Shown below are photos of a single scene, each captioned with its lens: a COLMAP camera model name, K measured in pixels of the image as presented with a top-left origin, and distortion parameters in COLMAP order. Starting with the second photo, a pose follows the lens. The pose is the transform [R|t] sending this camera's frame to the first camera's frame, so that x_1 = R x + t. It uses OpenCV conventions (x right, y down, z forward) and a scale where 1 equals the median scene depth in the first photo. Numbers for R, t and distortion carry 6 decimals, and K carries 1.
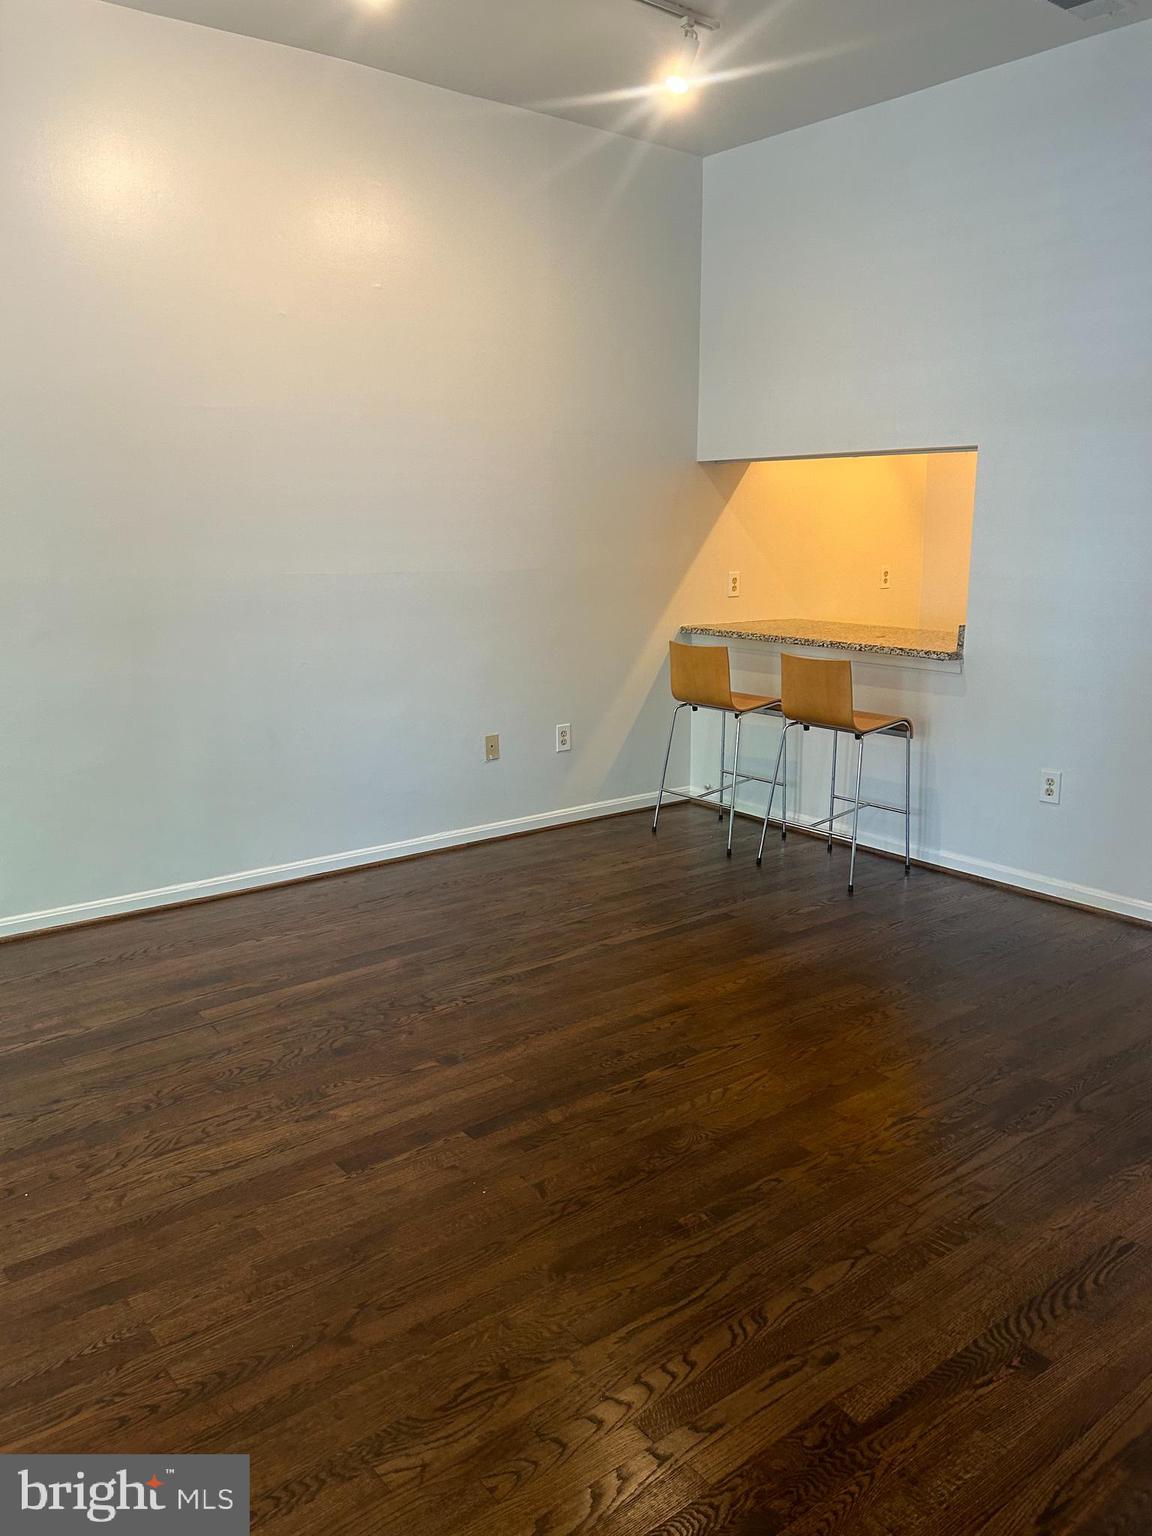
lens RADIAL K [[1162.8, 0, 575.7], [0, 1162.8, 784.6], [0, 0, 1]] dist [0.094625, -0.130787]
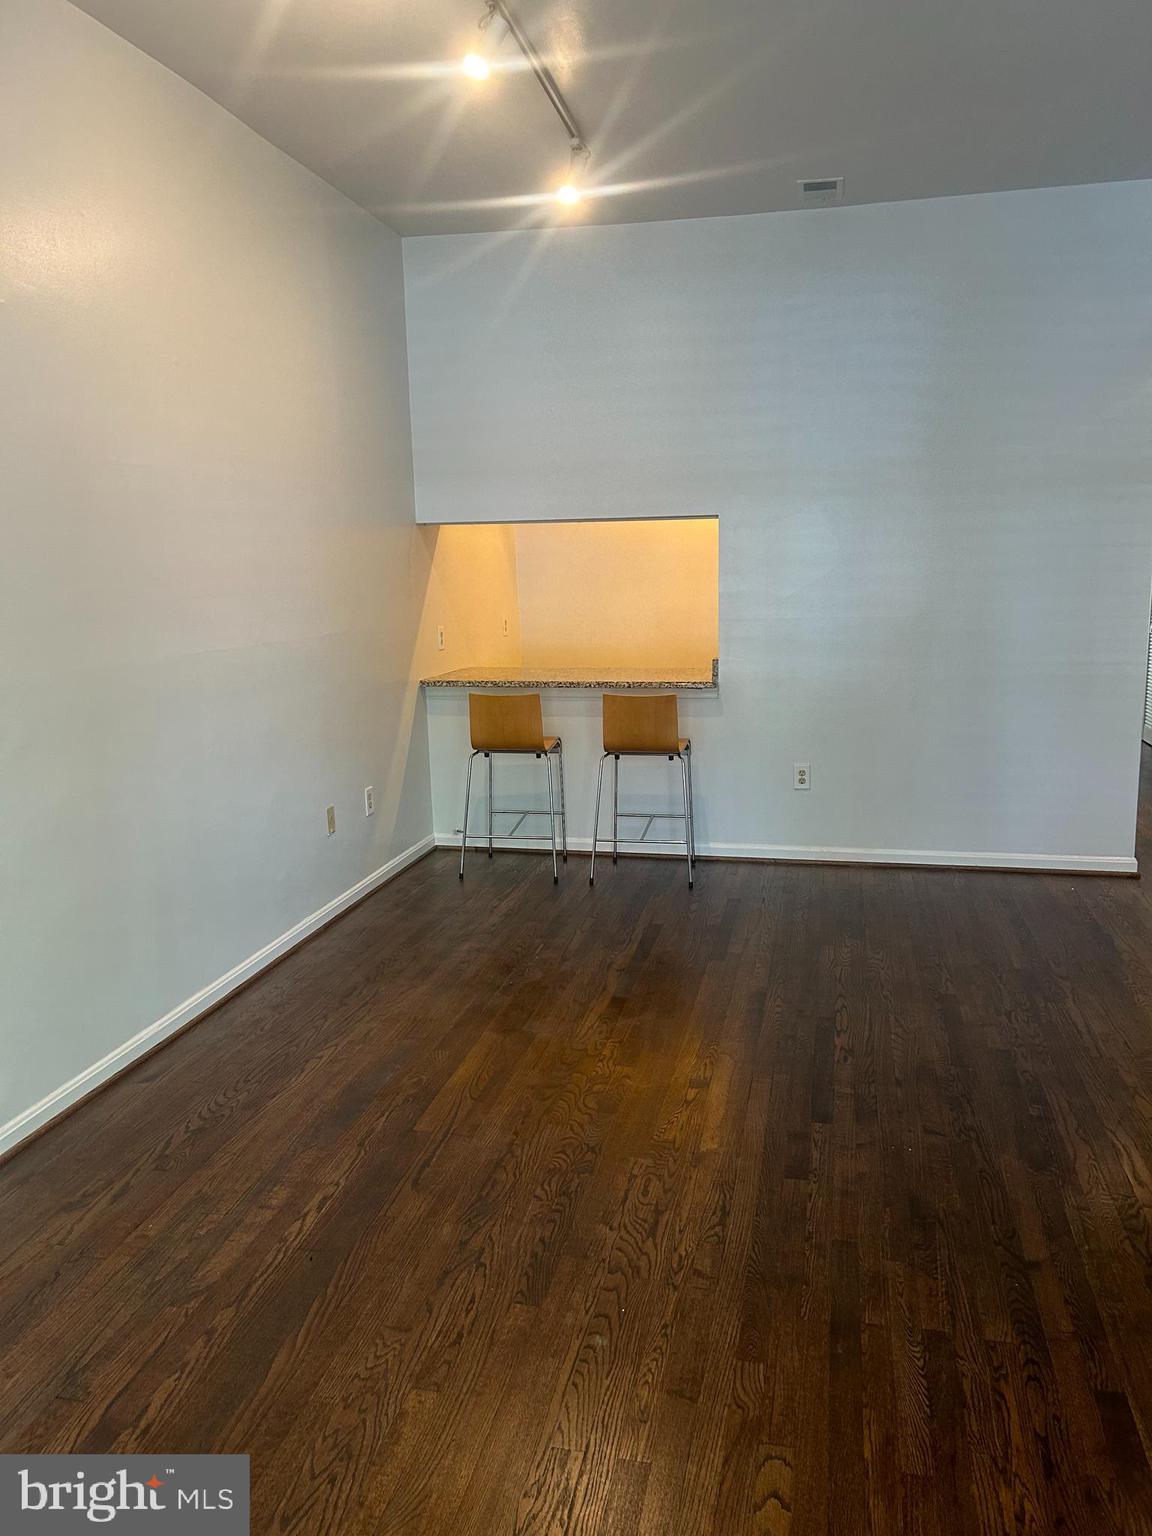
lens RADIAL K [[1174.1, 0, 576.0], [0, 1174.1, 768.0], [0, 0, 1]] dist [0.093782, -0.144802]
pose [[0.764745, -0.126139, 0.631865, -0.610188], [0.161210, 0.986918, 0.001906, -0.050751], [-0.623840, 0.100405, 0.775076, 0.146615]]
